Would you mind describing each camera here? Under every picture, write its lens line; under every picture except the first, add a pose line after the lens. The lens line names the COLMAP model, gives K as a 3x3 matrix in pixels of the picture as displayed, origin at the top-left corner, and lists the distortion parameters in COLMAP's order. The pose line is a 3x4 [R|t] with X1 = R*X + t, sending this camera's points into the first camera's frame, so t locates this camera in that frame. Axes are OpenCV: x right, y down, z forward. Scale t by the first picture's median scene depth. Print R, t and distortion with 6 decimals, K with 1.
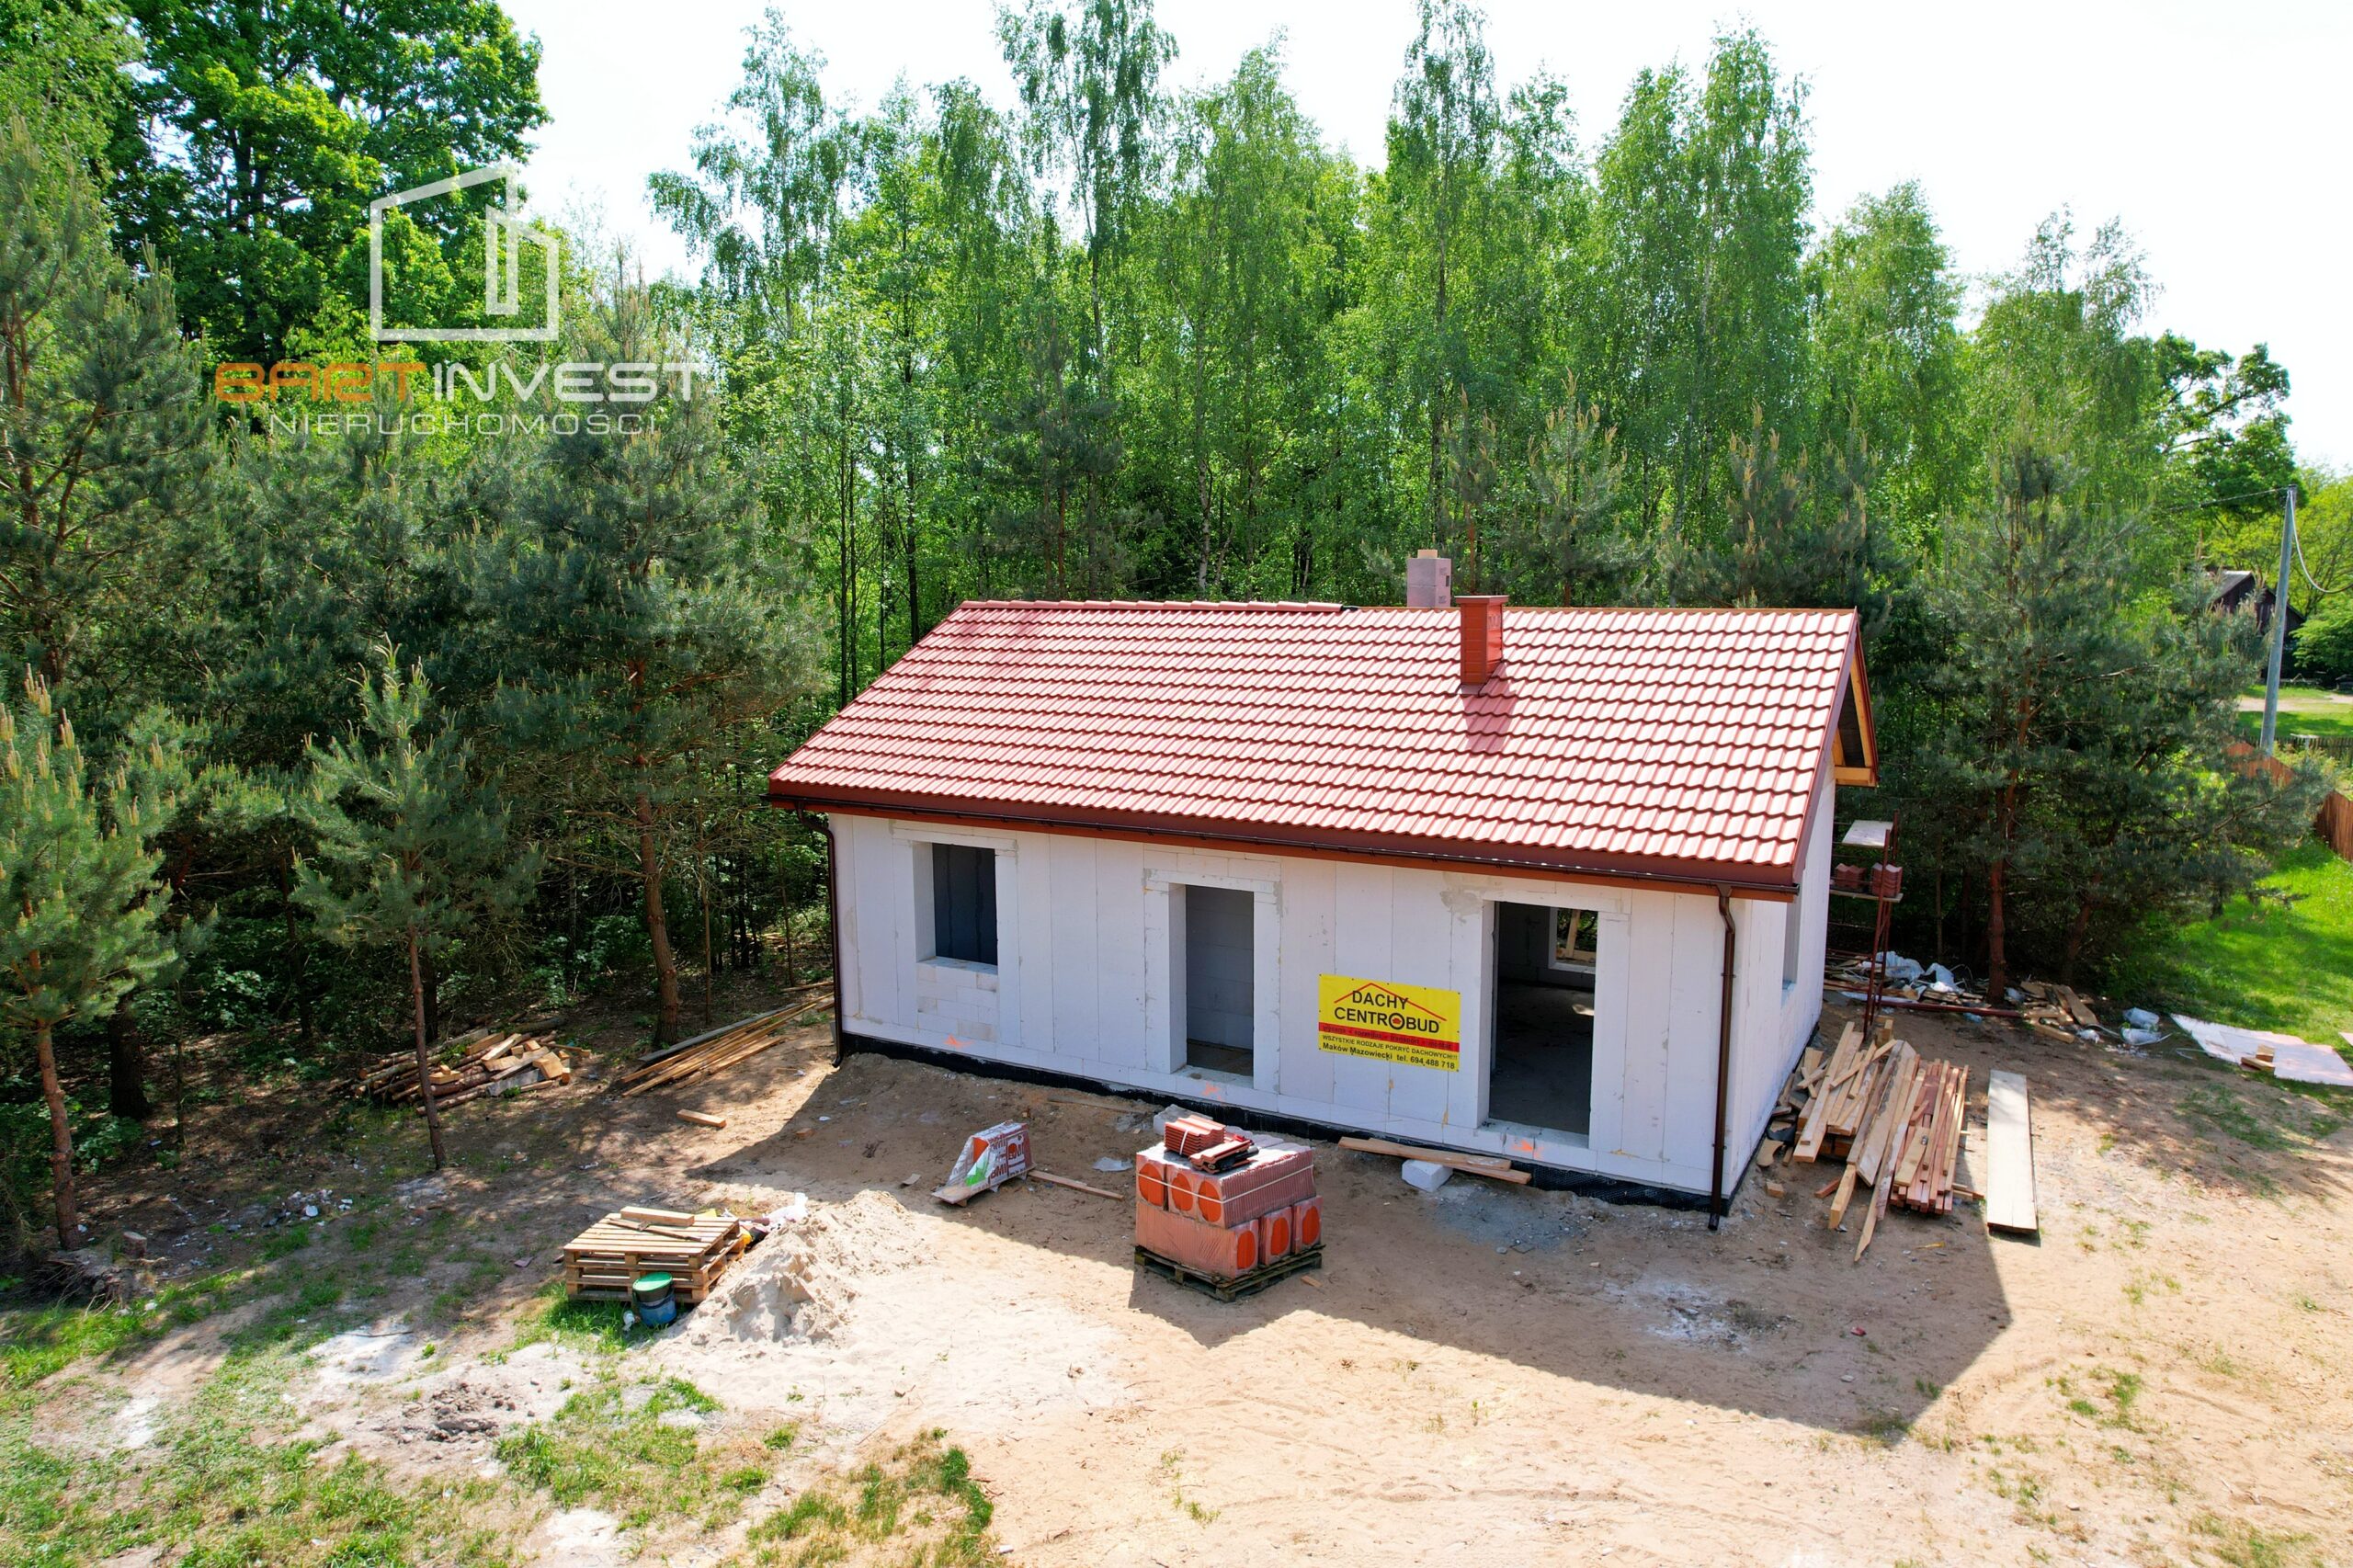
lens RADIAL K [[1525.3, 0, 1176.5], [0, 1525.3, 784.0], [0, 0, 1]] dist [-0.088349, 0.078821]
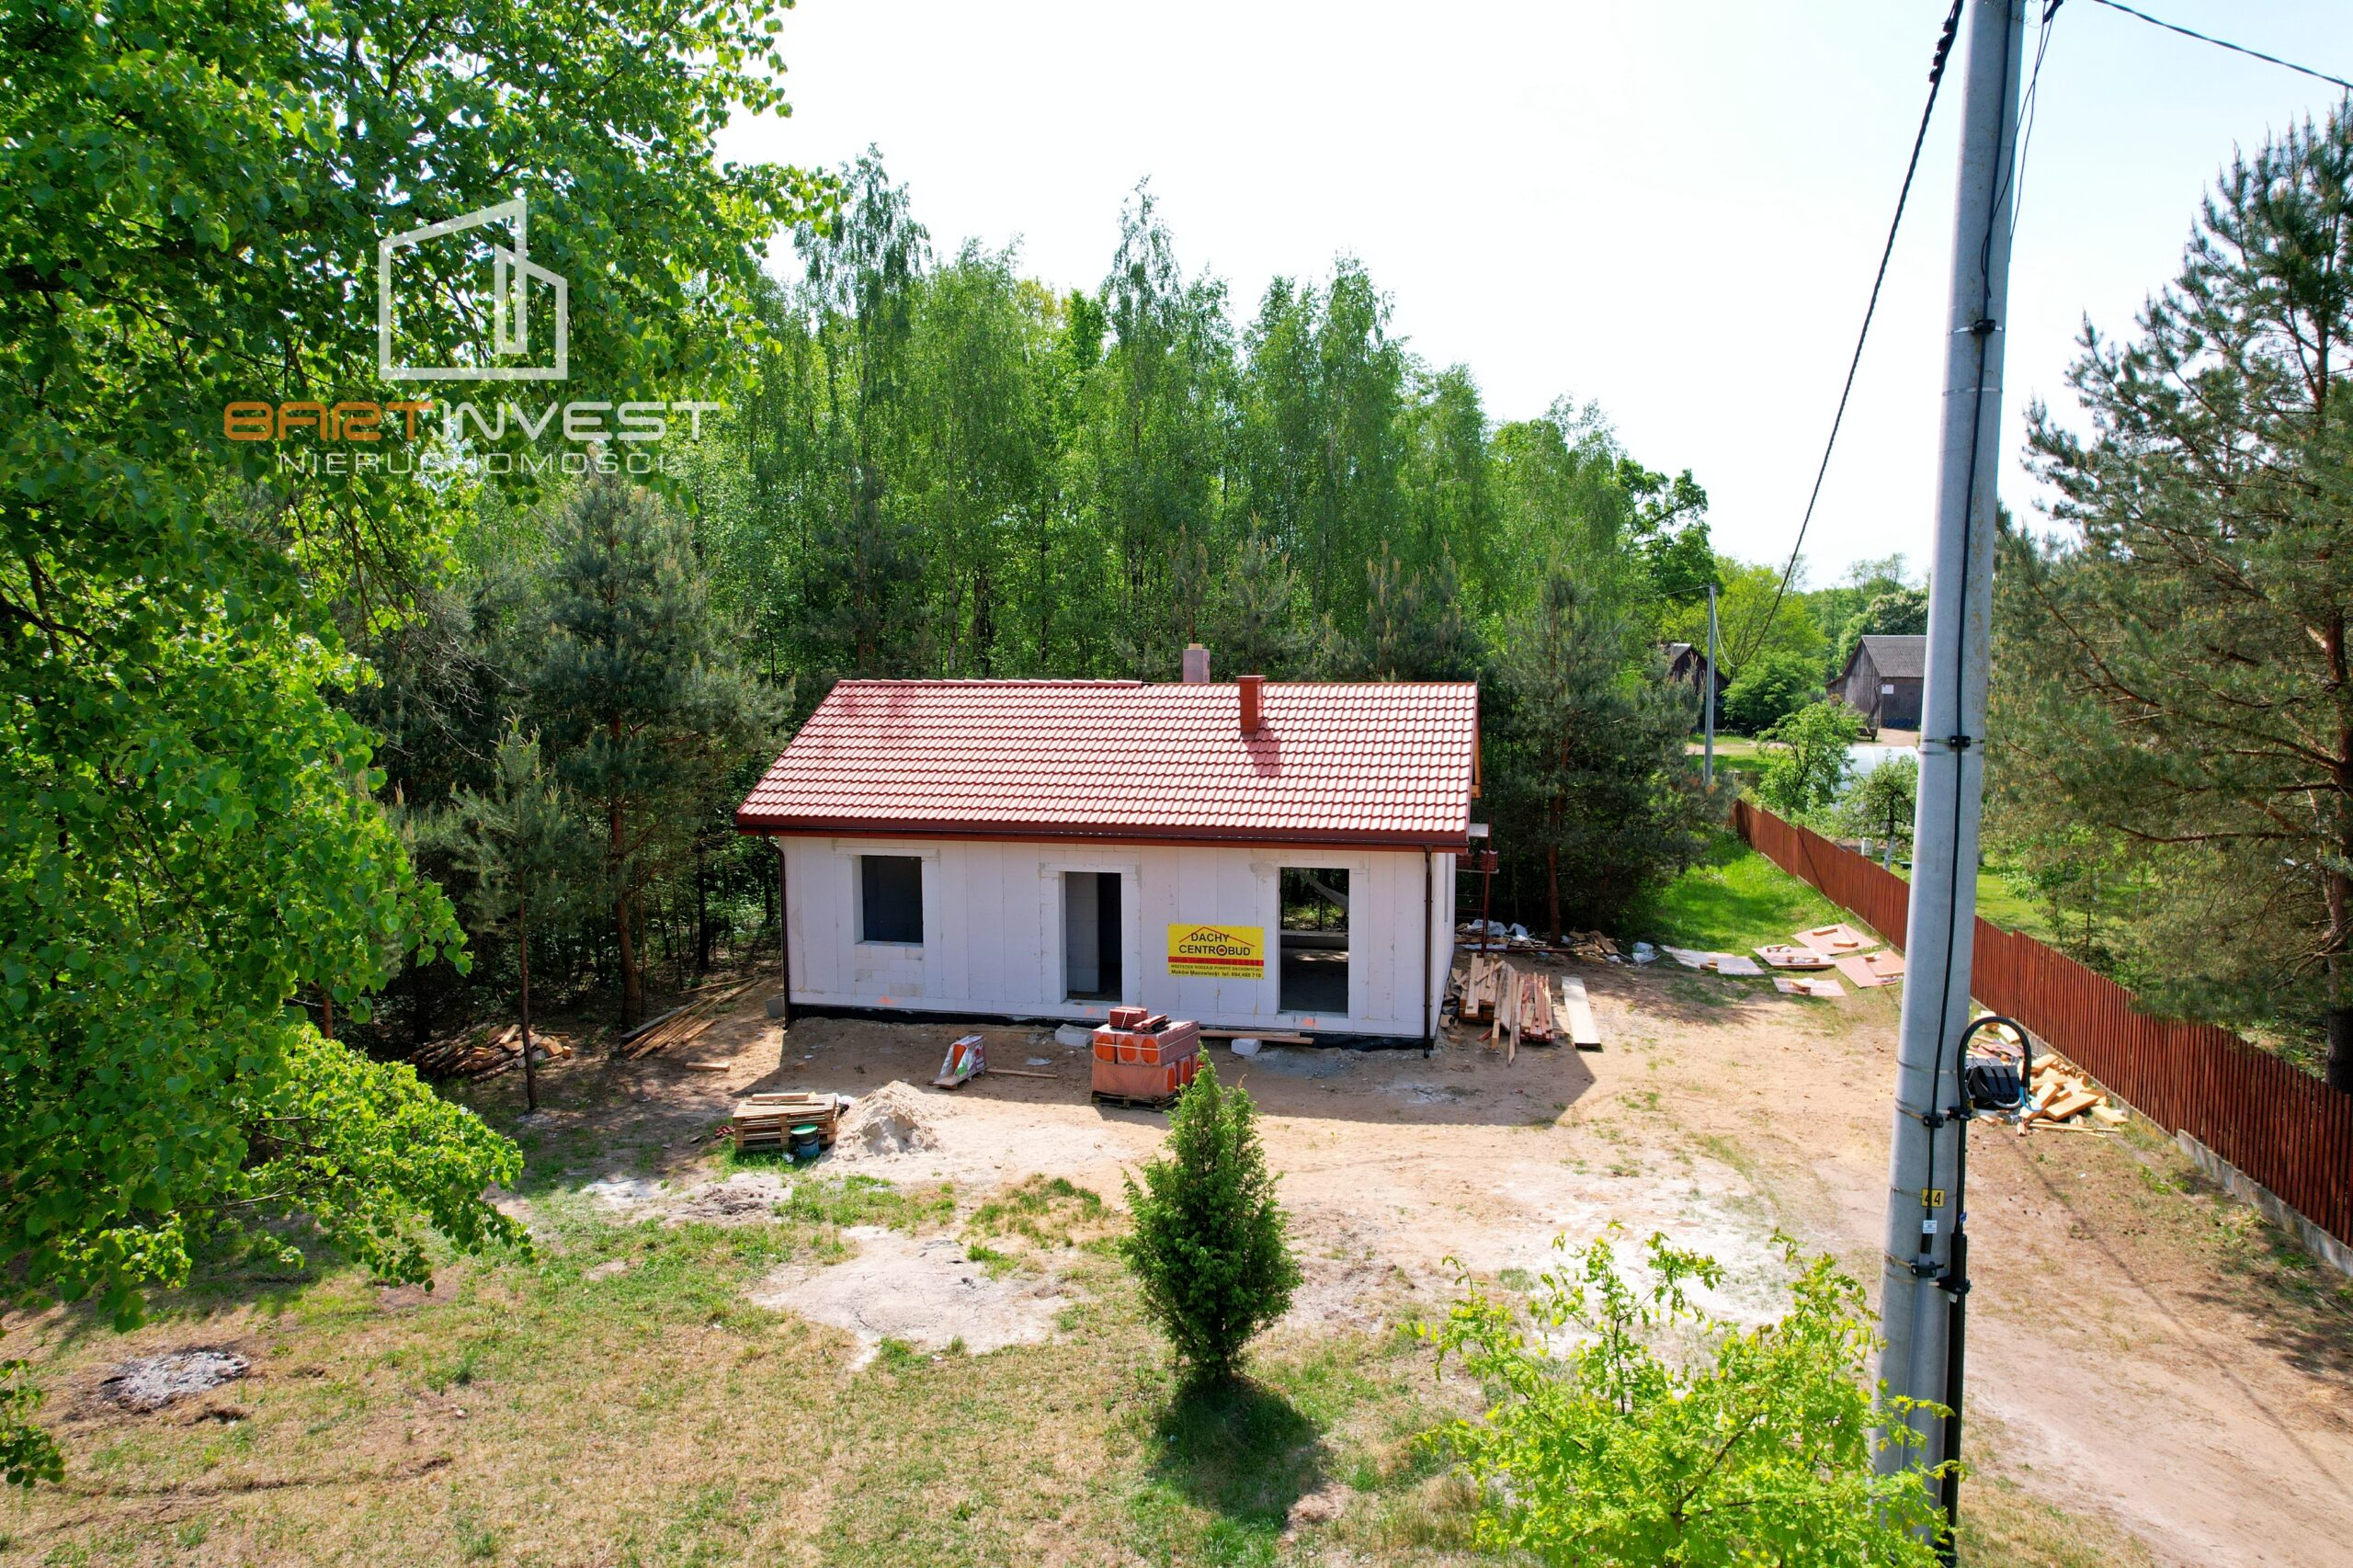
lens RADIAL K [[1525.3, 0, 1176.5], [0, 1525.3, 784.0], [0, 0, 1]] dist [-0.088349, 0.078821]
pose [[0.957285, -0.025981, 0.287978, -0.309620], [0.039152, 0.998430, -0.040069, 0.042887], [-0.286484, 0.049632, 0.956799, -0.434928]]
